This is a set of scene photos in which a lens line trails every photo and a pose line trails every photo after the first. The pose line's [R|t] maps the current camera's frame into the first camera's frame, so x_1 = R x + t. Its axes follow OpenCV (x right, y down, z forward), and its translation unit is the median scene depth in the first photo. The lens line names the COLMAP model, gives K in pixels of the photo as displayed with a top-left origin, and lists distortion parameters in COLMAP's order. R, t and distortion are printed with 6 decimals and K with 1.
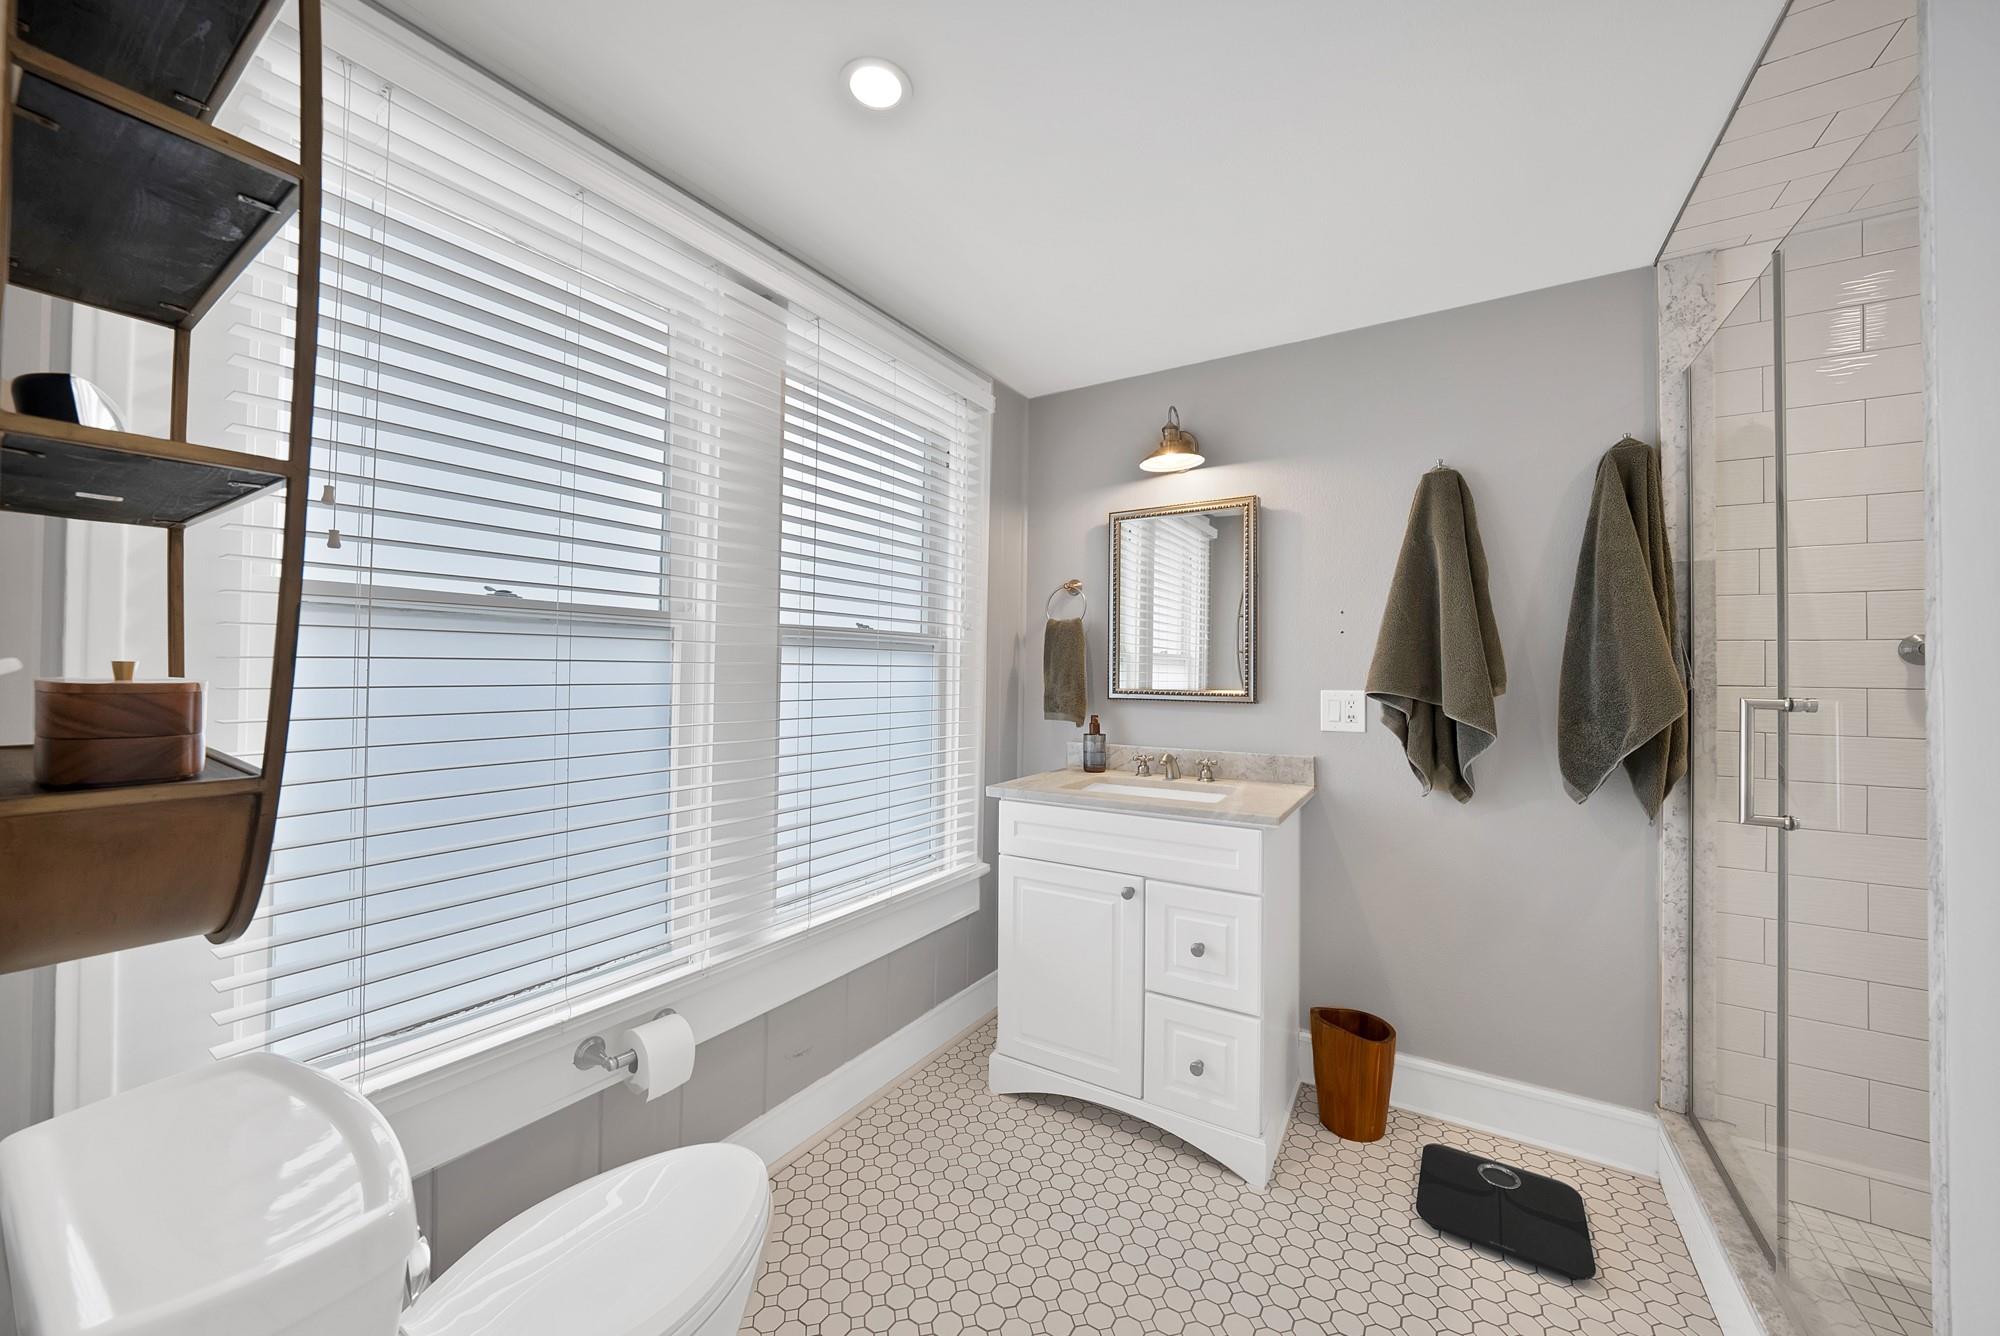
lens RADIAL K [[726.7, 0, 998.3], [0, 726.7, 671.8], [0, 0, 1]] dist [-0.000429, -0.000060]
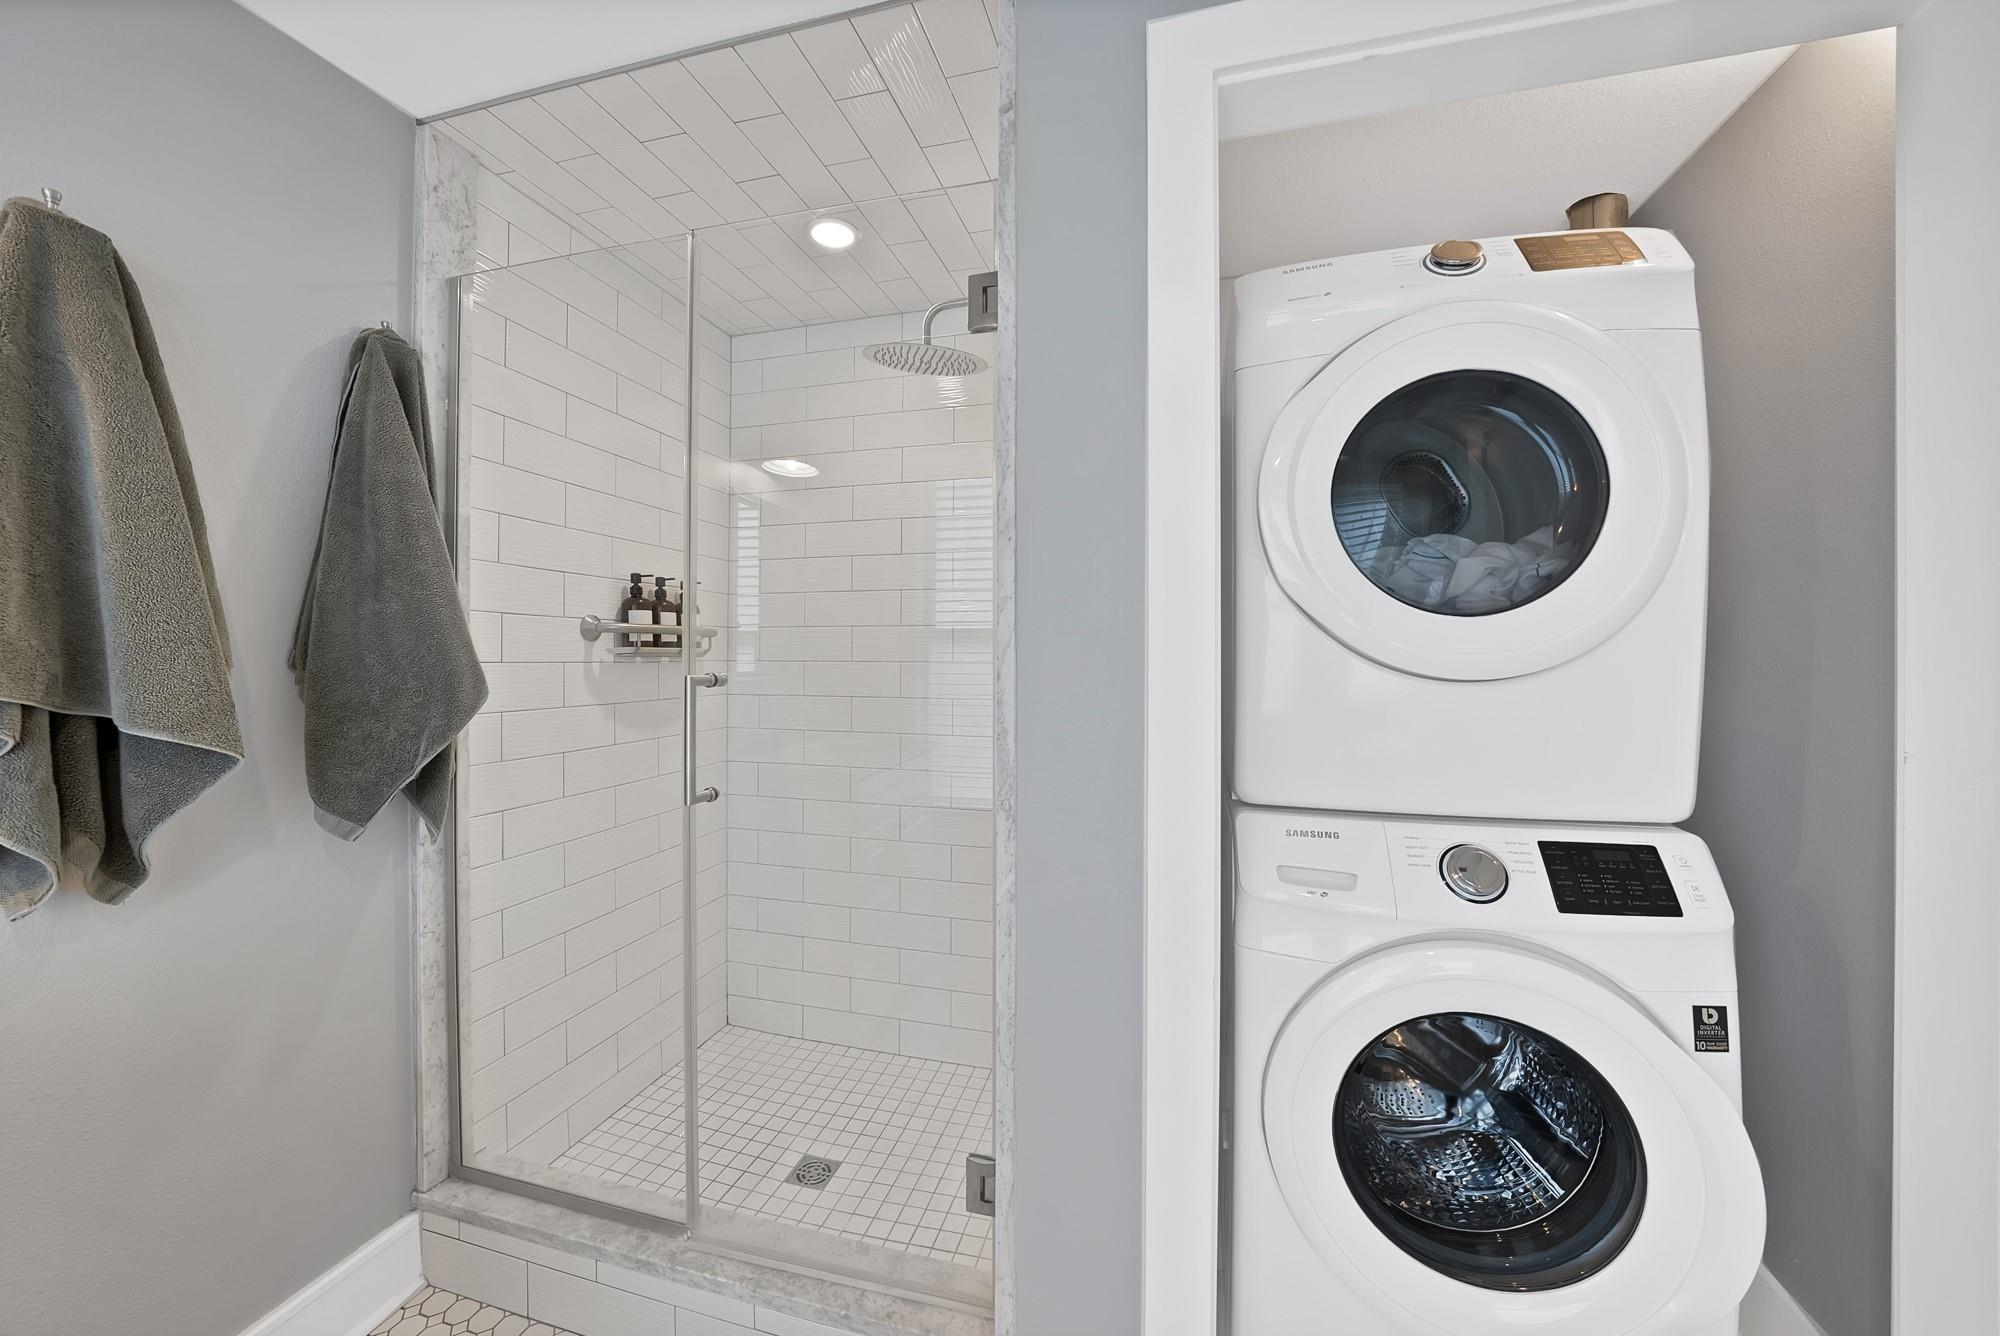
lens RADIAL K [[726.7, 0, 998.3], [0, 726.7, 671.8], [0, 0, 1]] dist [-0.000429, -0.000060]
pose [[-0.282328, -0.017781, 0.959153, -0.022039], [-0.018896, 0.999737, 0.012972, 0.004903], [-0.959132, -0.014462, -0.282590, 0.624195]]
